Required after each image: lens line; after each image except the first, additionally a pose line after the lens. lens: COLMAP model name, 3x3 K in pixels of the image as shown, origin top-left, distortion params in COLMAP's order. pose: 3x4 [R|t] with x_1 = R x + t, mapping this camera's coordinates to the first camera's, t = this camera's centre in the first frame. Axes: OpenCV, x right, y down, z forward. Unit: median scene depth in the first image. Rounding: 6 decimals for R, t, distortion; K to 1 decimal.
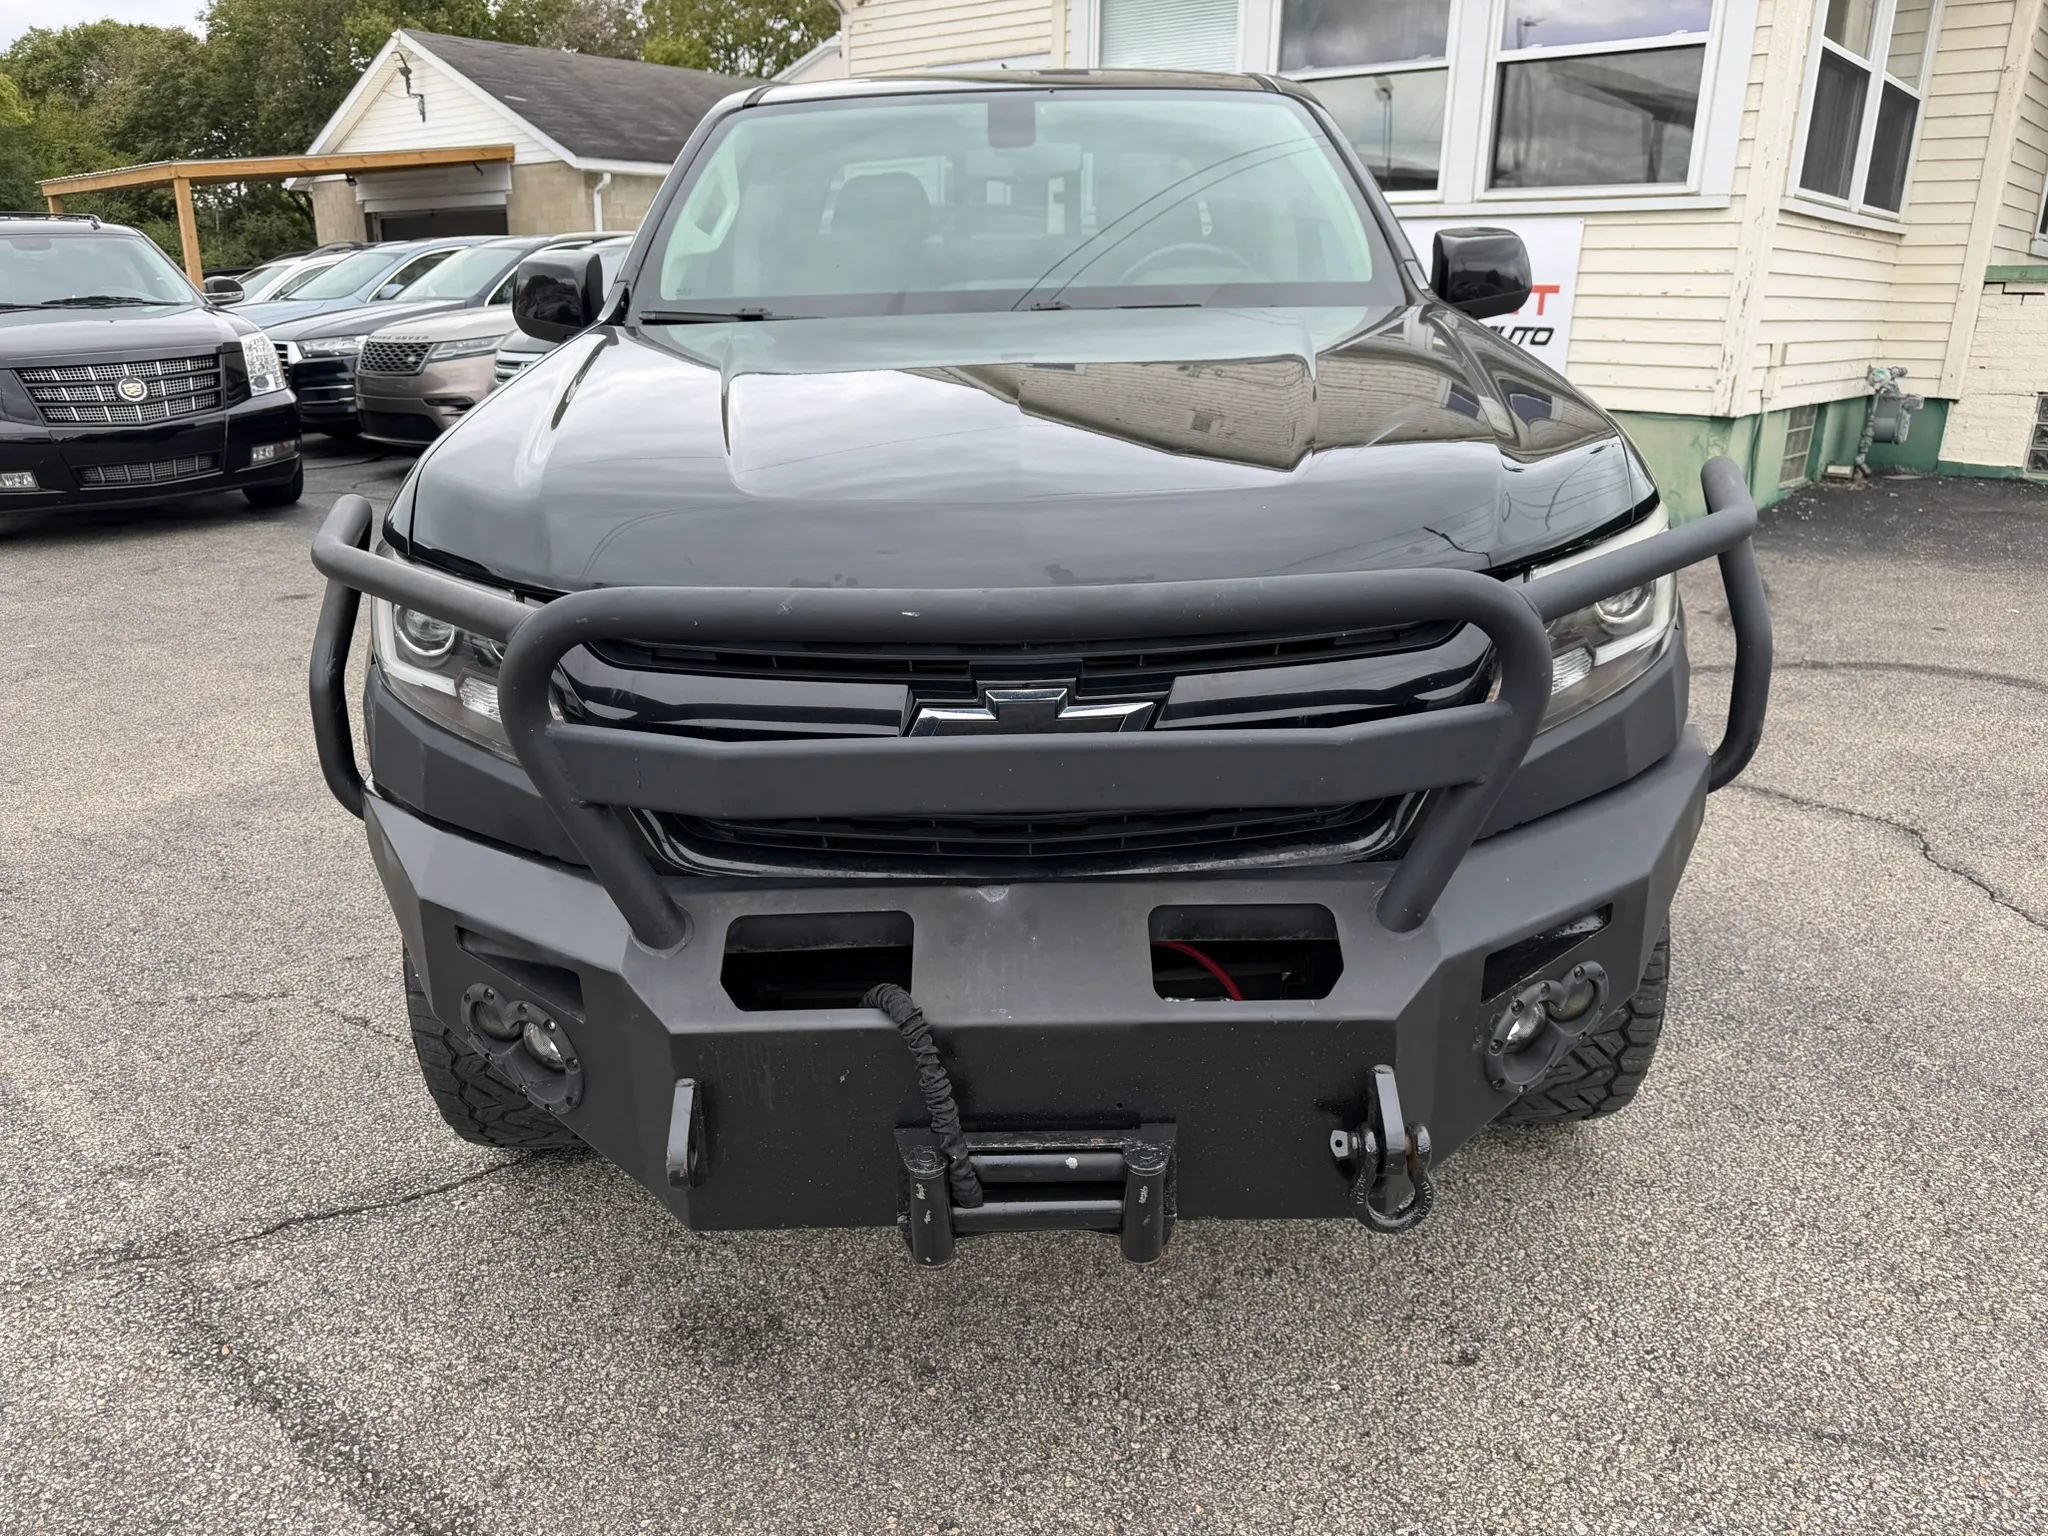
lens RADIAL K [[1461.4, 0, 1028.7], [0, 1461.4, 770.4], [0, 0, 1]] dist [0.003403, -0.005608]
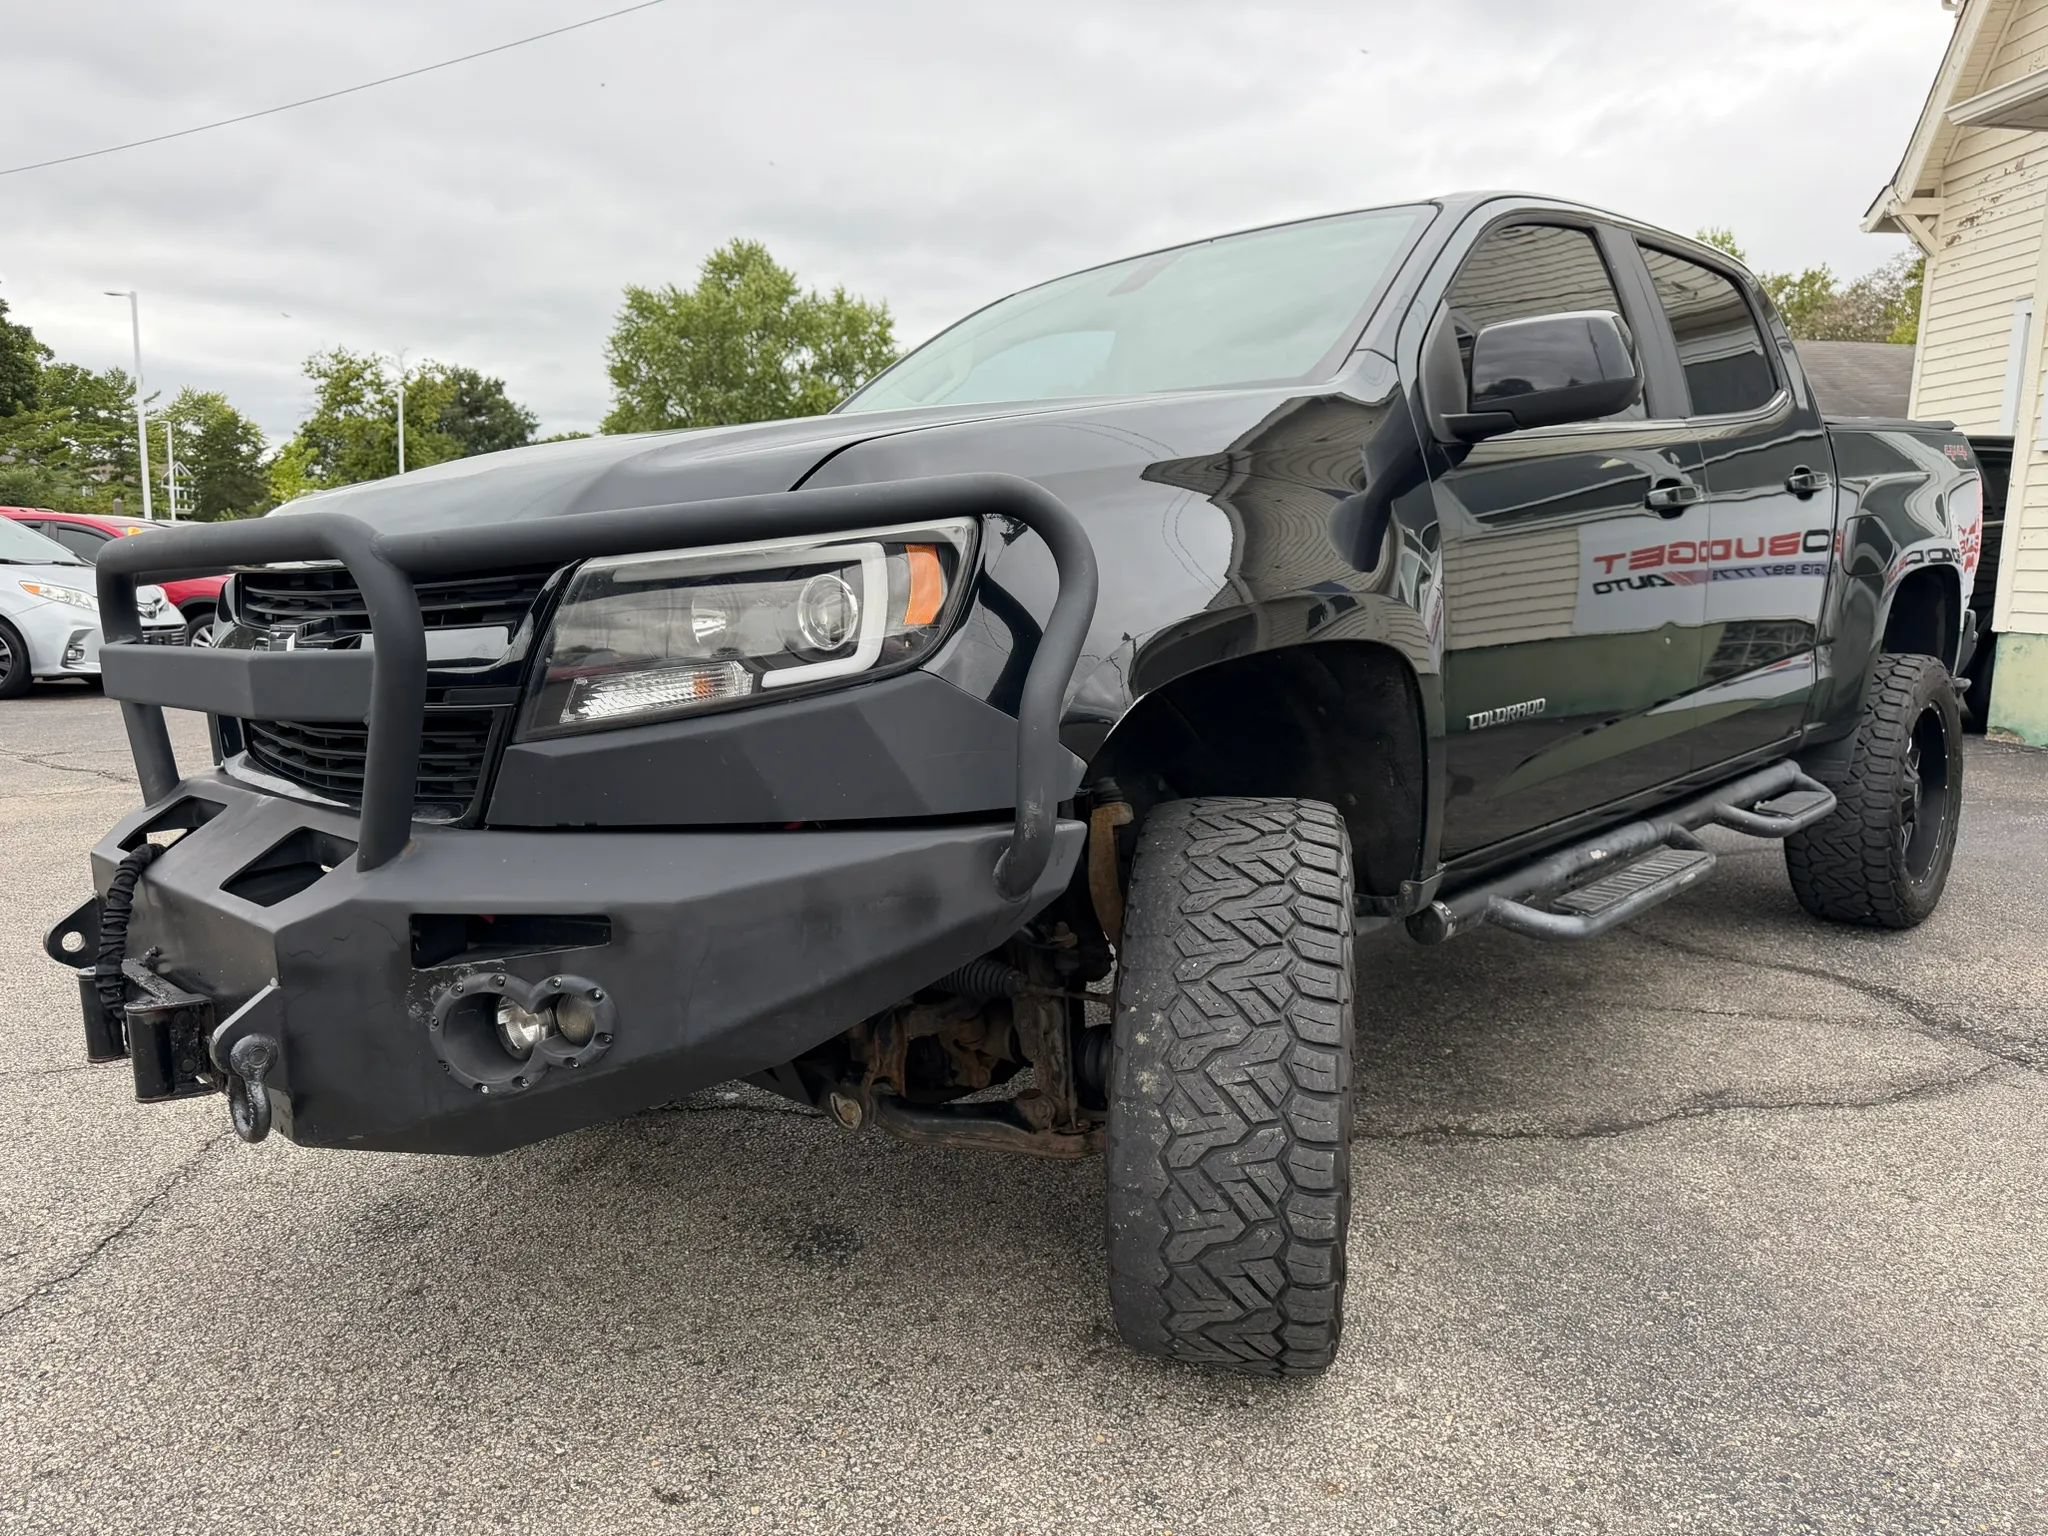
lens RADIAL K [[1475.5, 0, 1020.5], [0, 1475.5, 755.1], [0, 0, 1]] dist [-0.000280, -0.001405]
pose [[0.704463, 0.096411, -0.703162, 0.986448], [-0.236028, 0.966166, -0.103994, 0.020687], [0.669345, 0.239226, 0.703383, 0.406914]]
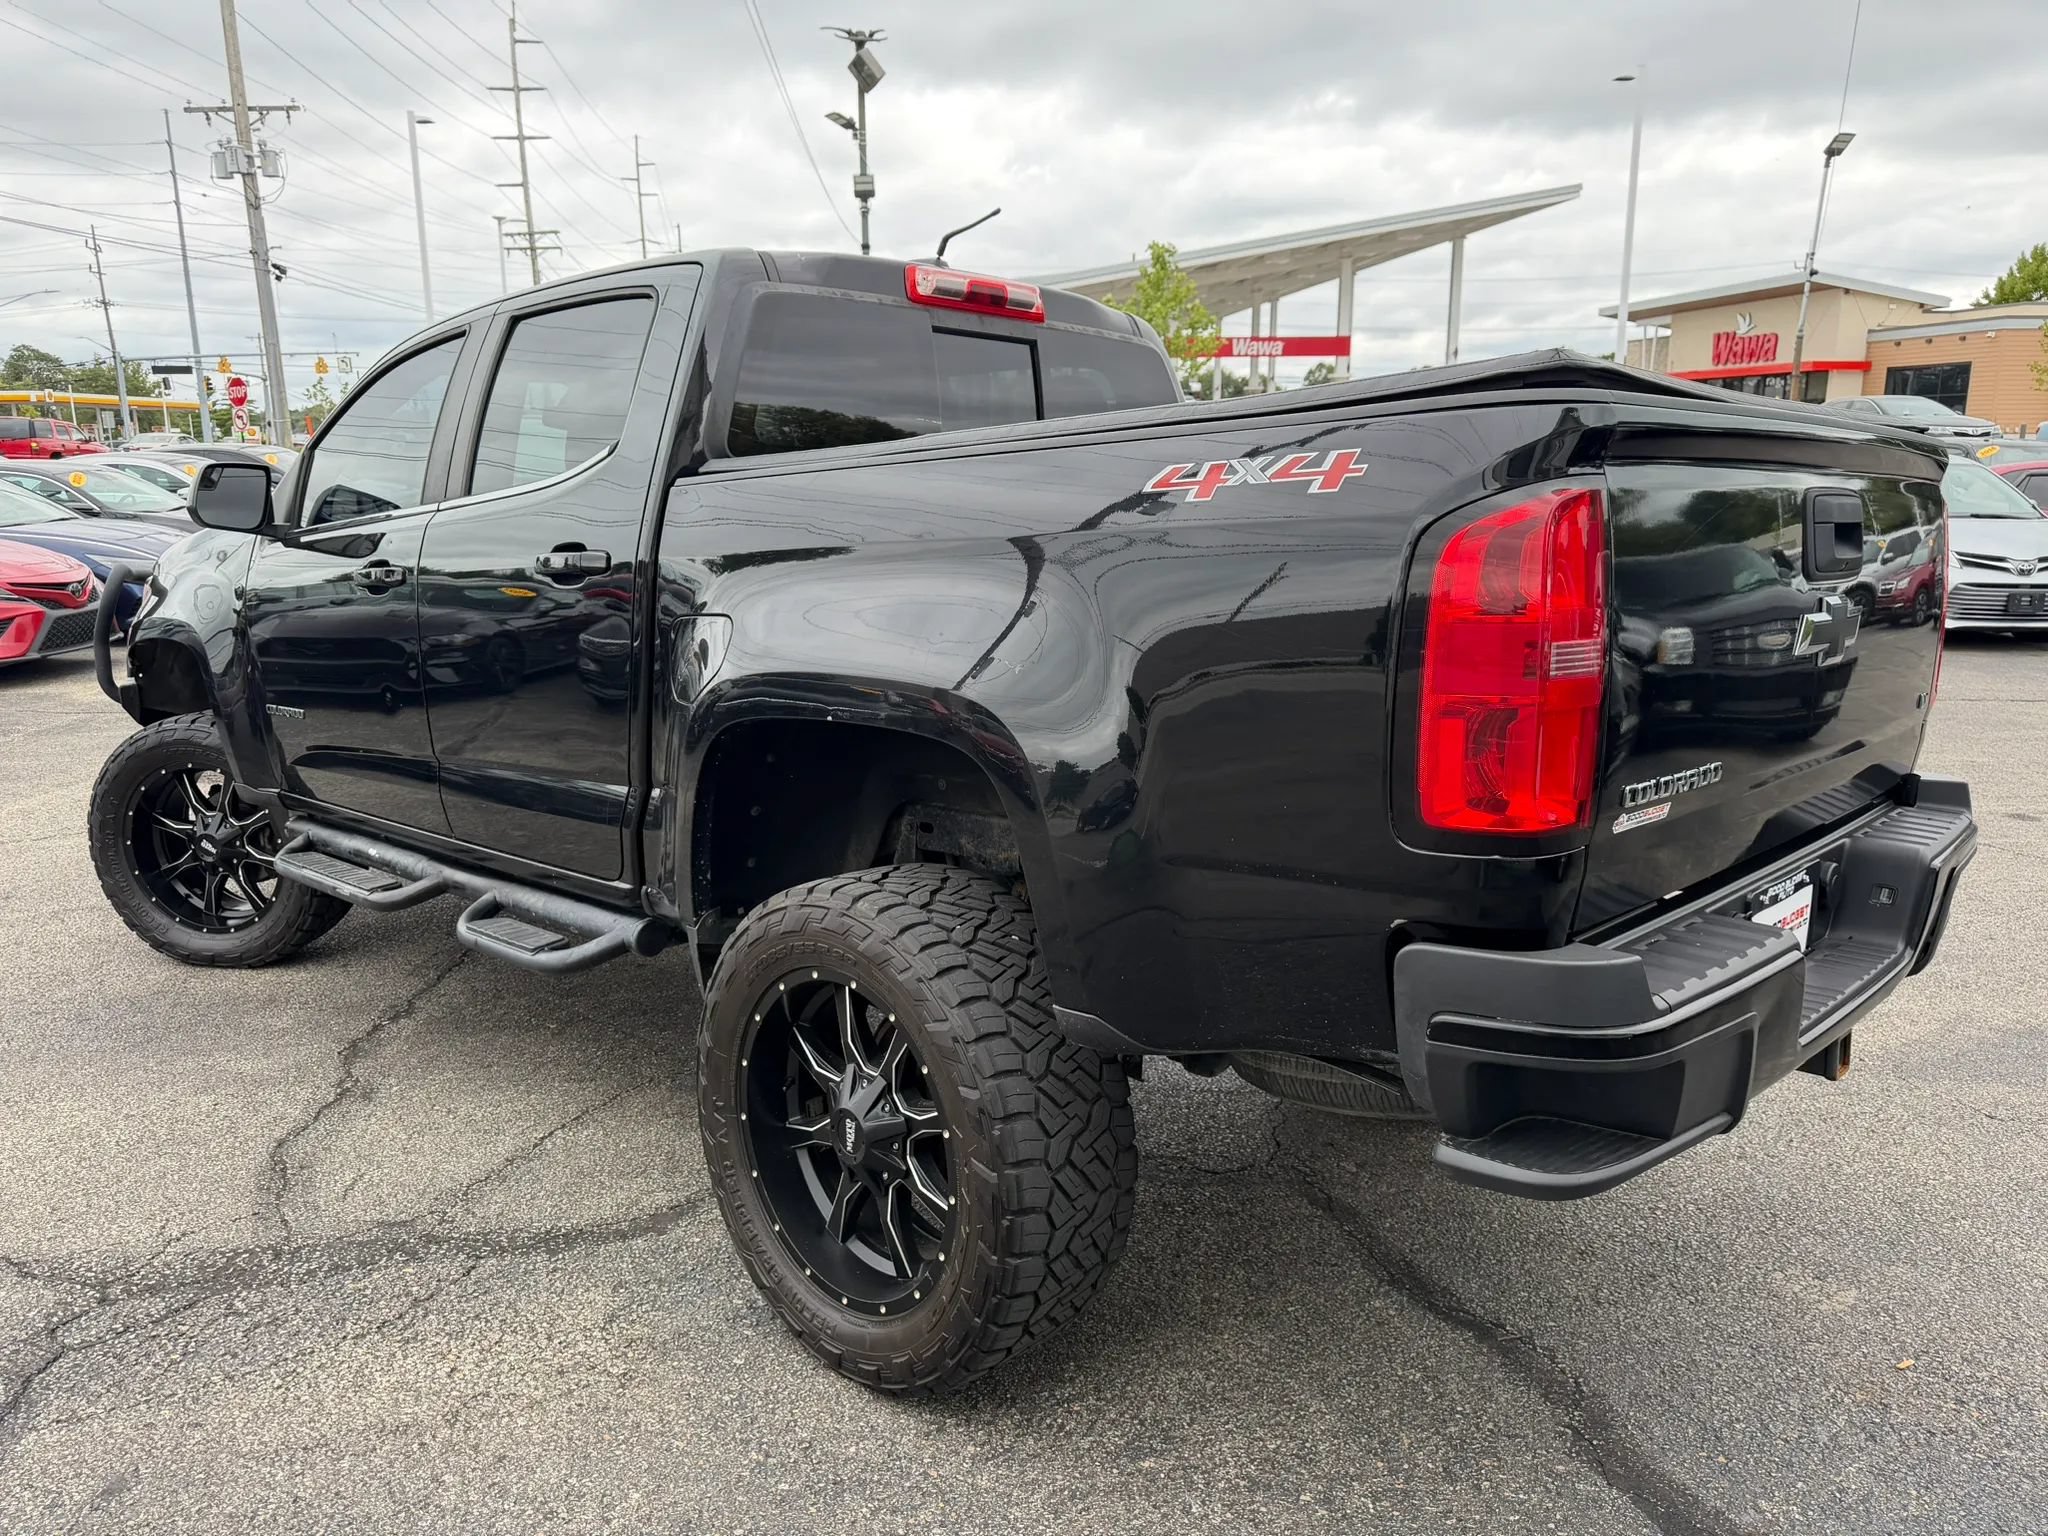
lens RADIAL K [[1471.8, 0, 1033.8], [0, 1471.8, 758.6], [0, 0, 1]] dist [0.000374, -0.004086]
pose [[-0.708357, 0.140517, -0.691727, 1.051383], [-0.220052, 0.887184, 0.405564, -1.151293], [0.670677, 0.439500, -0.597522, 3.271049]]
